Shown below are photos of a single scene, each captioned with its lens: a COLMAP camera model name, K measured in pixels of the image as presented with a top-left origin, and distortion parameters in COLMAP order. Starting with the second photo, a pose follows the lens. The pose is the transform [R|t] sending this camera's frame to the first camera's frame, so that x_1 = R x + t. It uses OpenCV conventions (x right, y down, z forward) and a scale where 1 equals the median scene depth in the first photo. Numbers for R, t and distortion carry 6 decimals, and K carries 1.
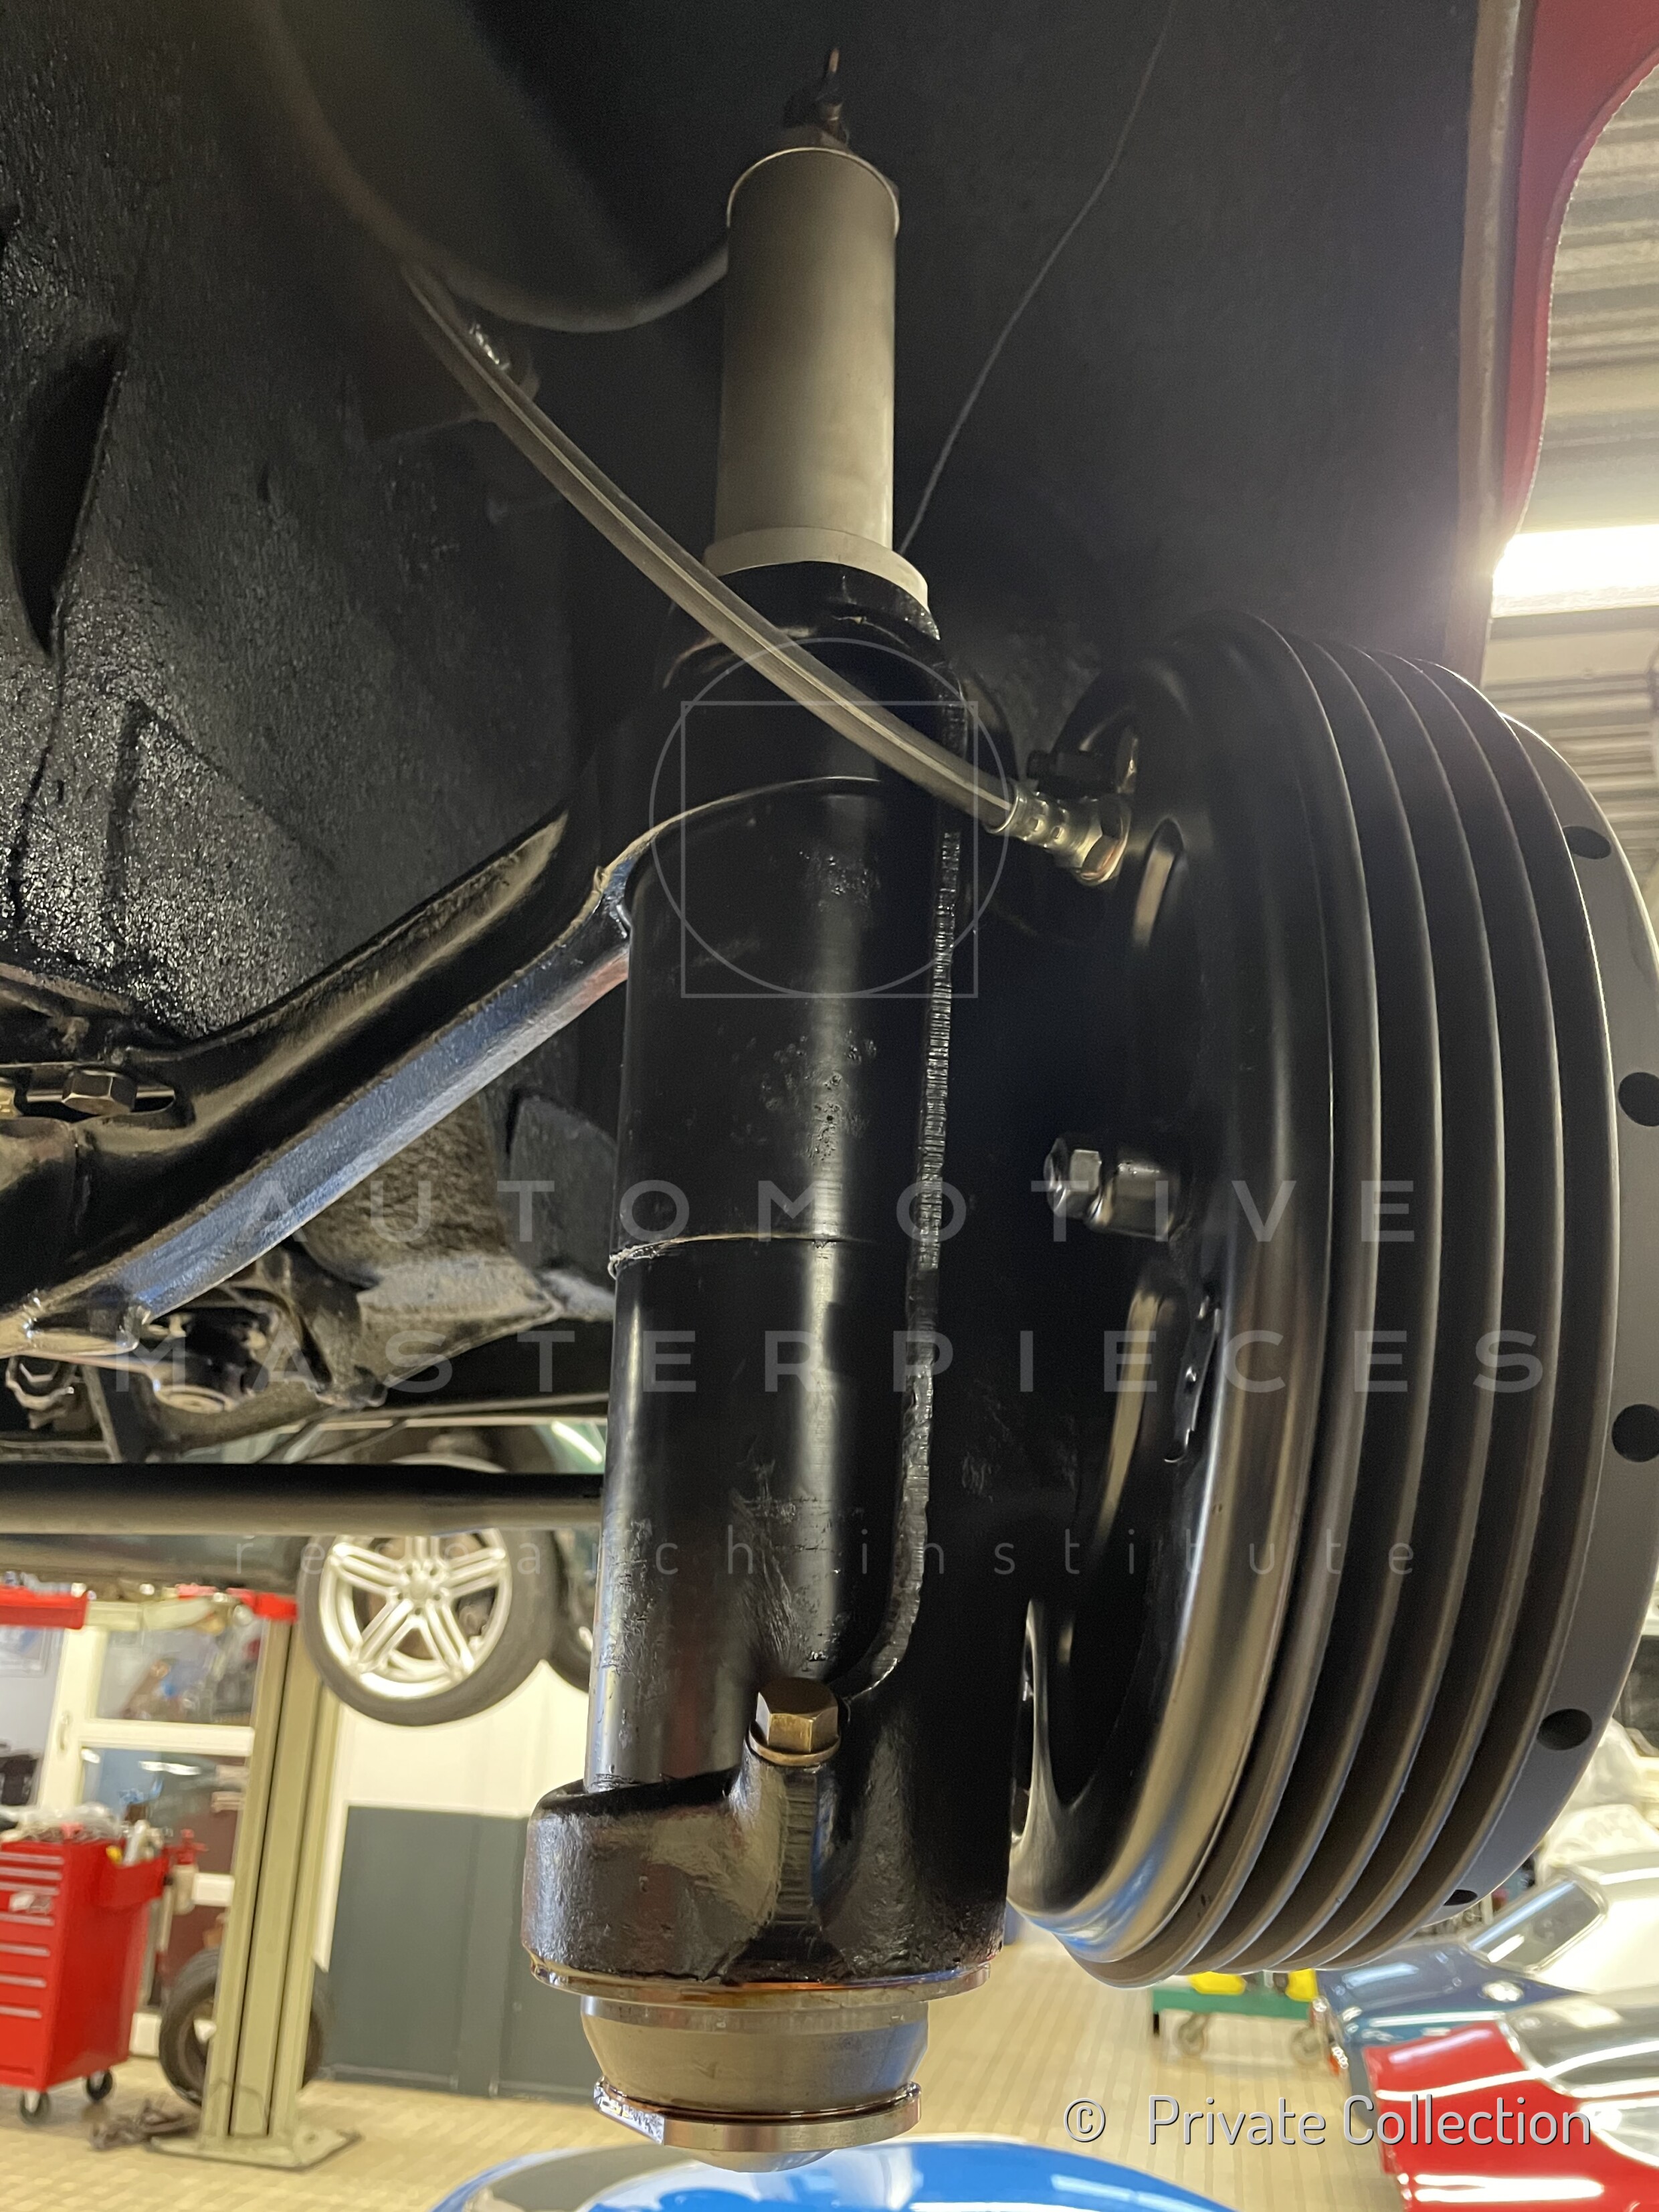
lens RADIAL K [[1737.7, 0, 831.9], [0, 1737.7, 1089.0], [0, 0, 1]] dist [0.085472, -0.120296]
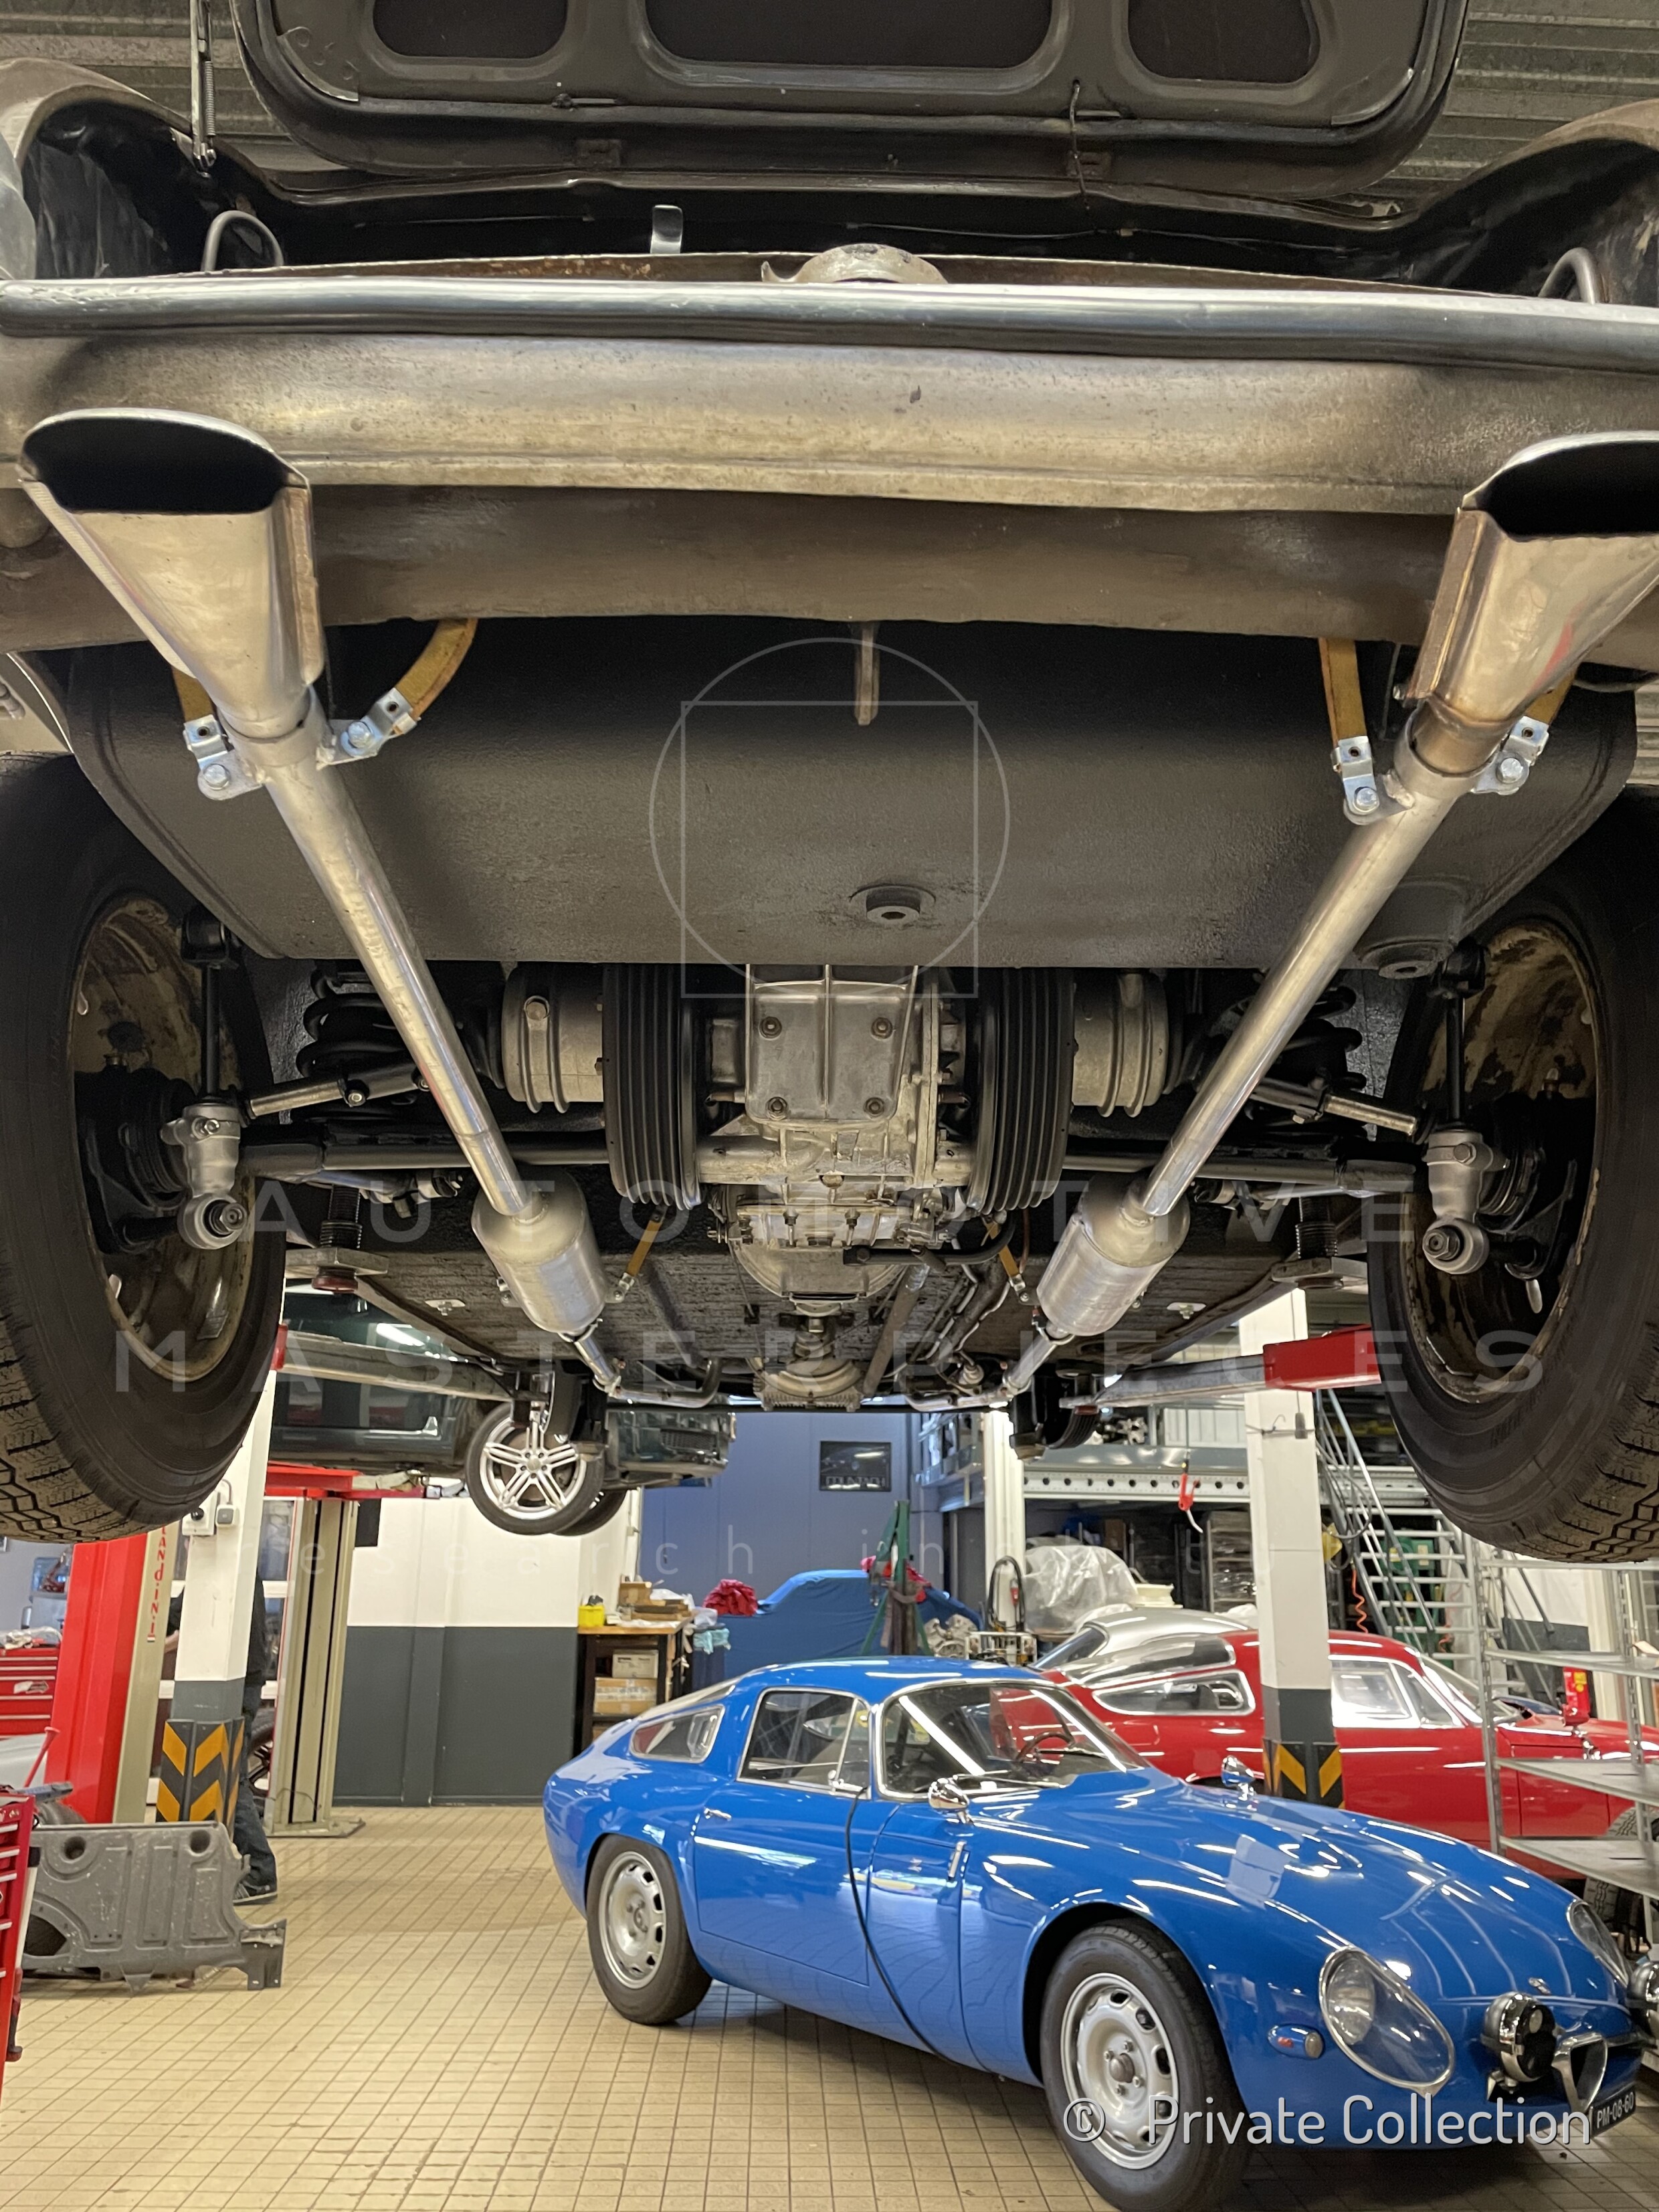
lens RADIAL K [[1737.7, 0, 831.9], [0, 1737.7, 1089.0], [0, 0, 1]] dist [0.085472, -0.120296]
pose [[0.971211, 0.027449, 0.236634, -0.379505], [-0.037625, 0.998546, 0.038593, -0.204602], [-0.235230, -0.046385, 0.970832, -0.890071]]
